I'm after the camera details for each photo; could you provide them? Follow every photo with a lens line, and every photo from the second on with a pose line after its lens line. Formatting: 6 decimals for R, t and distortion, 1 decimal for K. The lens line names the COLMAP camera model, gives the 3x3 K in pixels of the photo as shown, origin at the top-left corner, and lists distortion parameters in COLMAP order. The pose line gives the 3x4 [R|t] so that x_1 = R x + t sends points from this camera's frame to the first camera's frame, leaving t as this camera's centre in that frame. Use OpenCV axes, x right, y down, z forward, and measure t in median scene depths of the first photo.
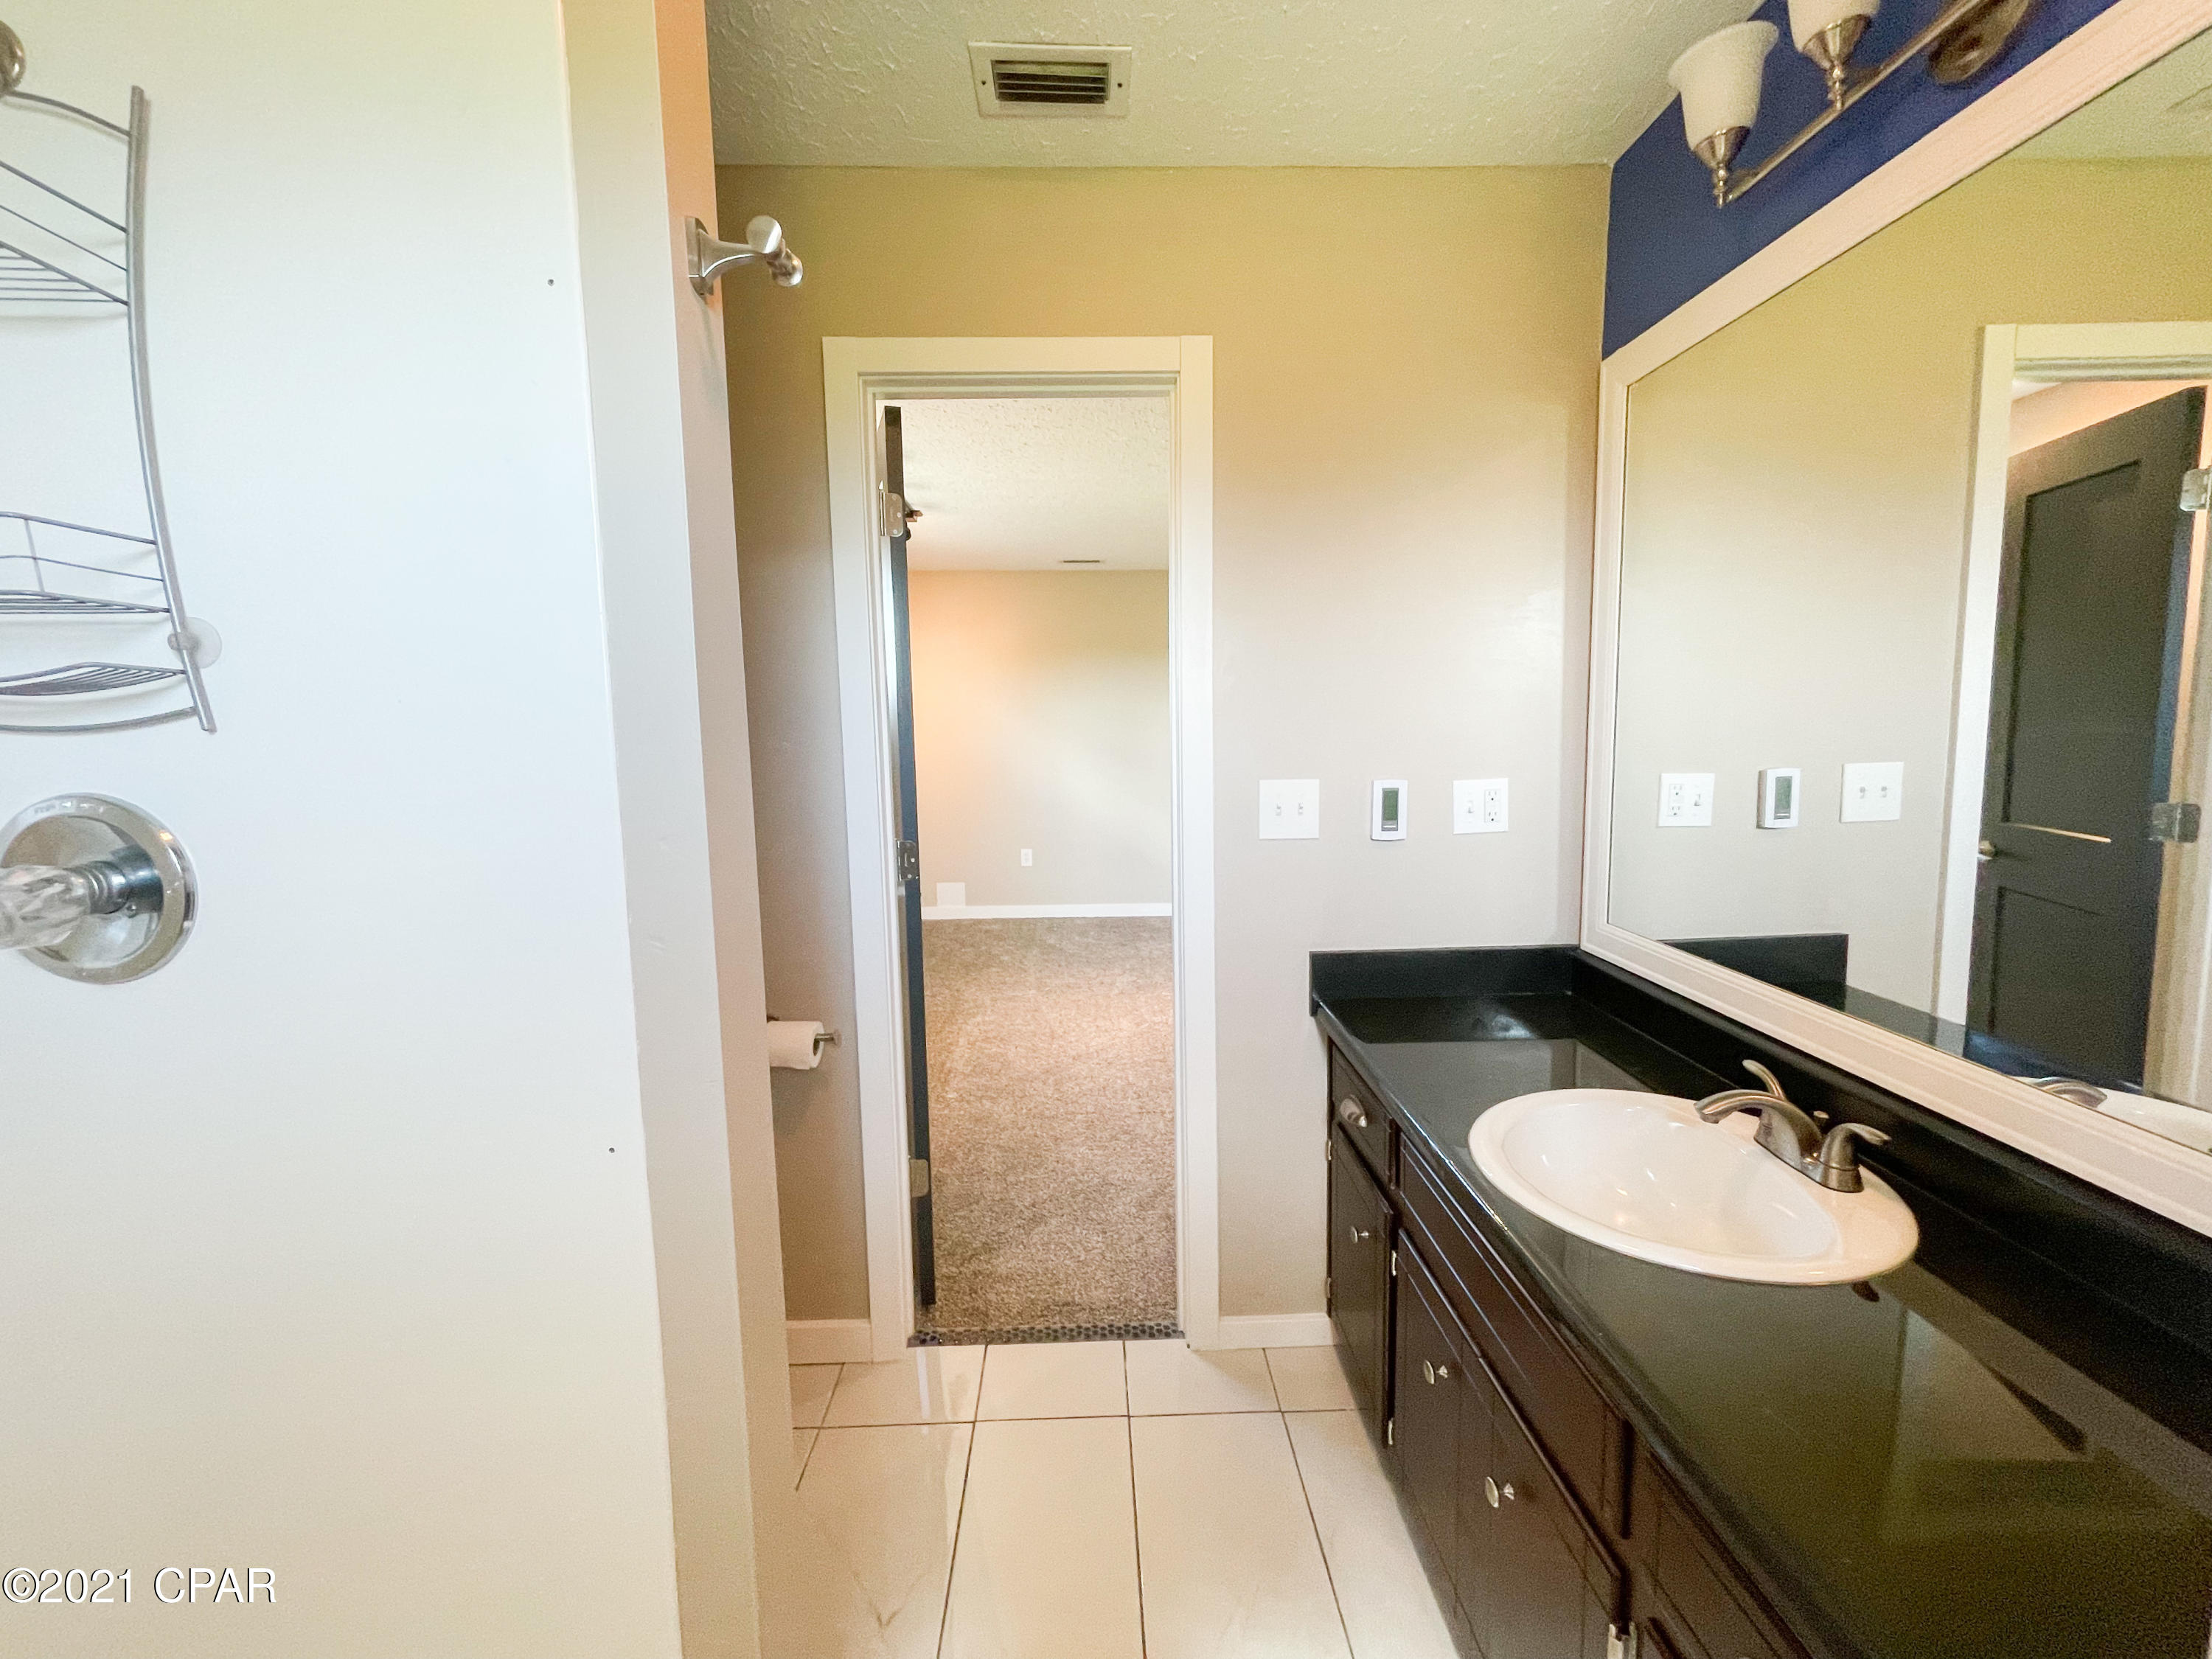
lens RADIAL K [[893.4, 0, 1108.4], [0, 893.4, 823.7], [0, 0, 1]] dist [-0.003401, -0.000033]
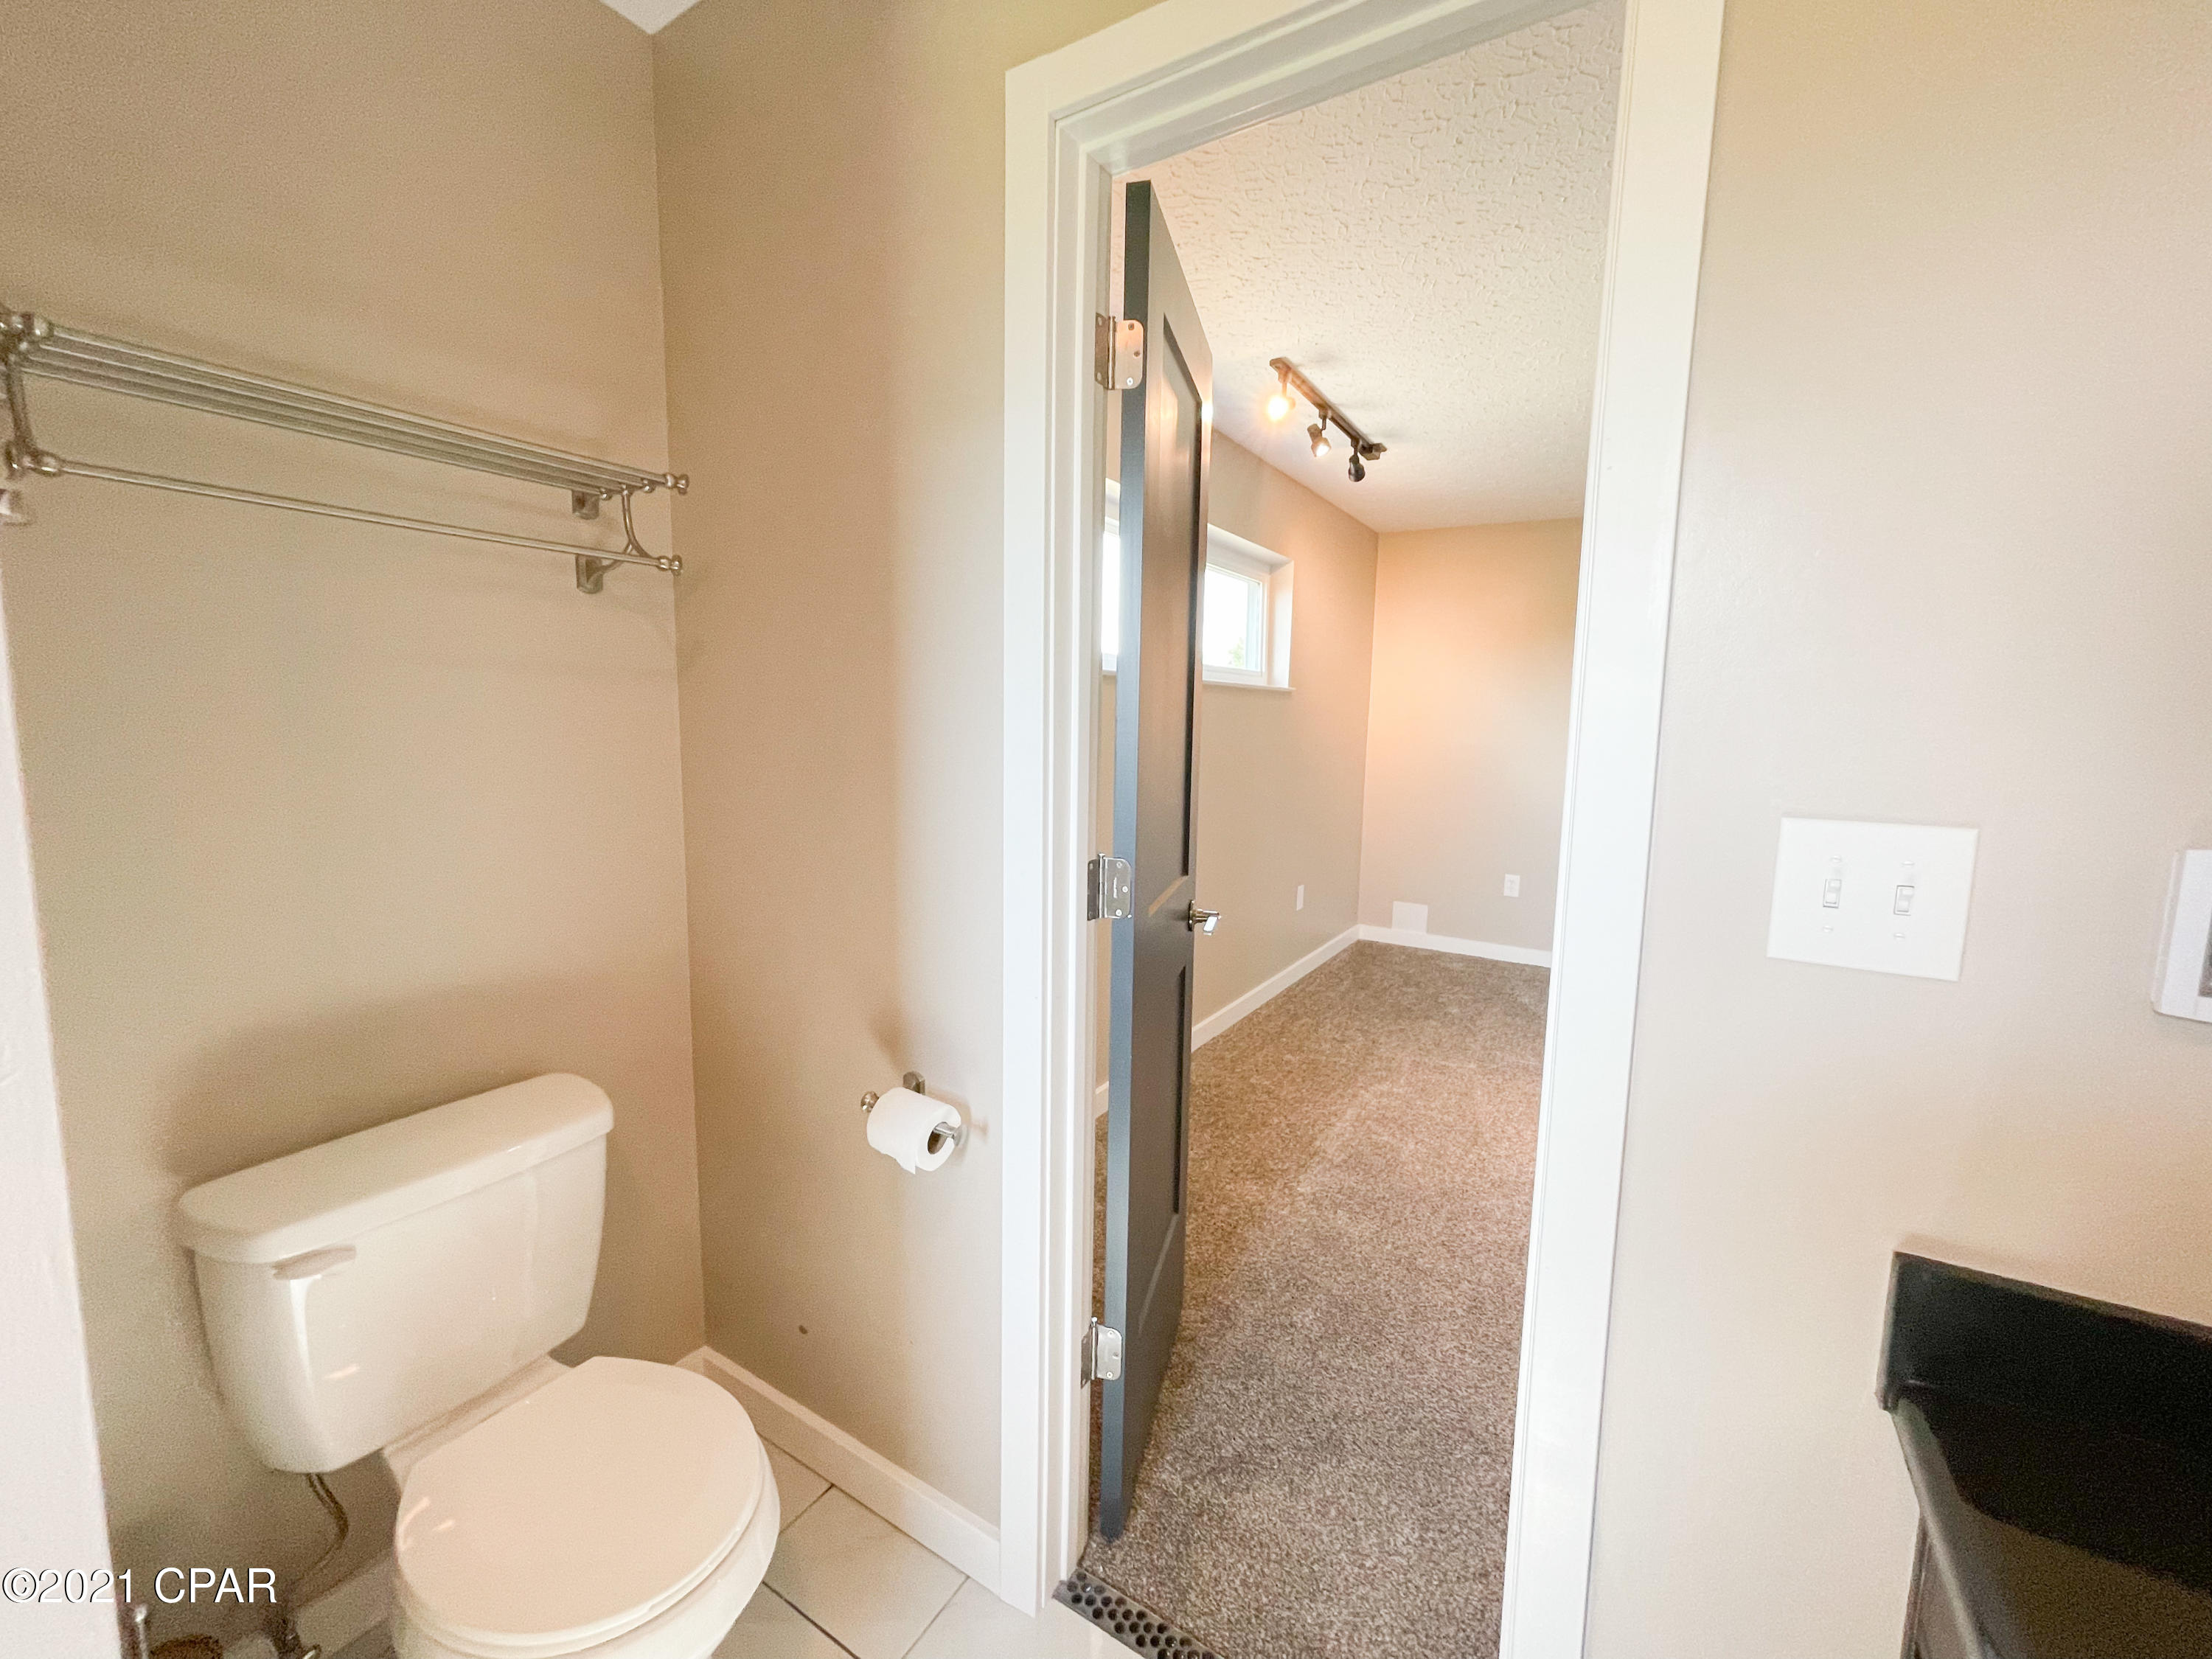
lens RADIAL K [[893.4, 0, 1099.2], [0, 893.4, 827.1], [0, 0, 1]] dist [-0.003401, -0.000033]
pose [[0.826519, 0.095563, -0.554738, 0.065761], [-0.090641, 0.995218, 0.036395, -0.015058], [0.555563, 0.020201, 0.831229, 0.226127]]
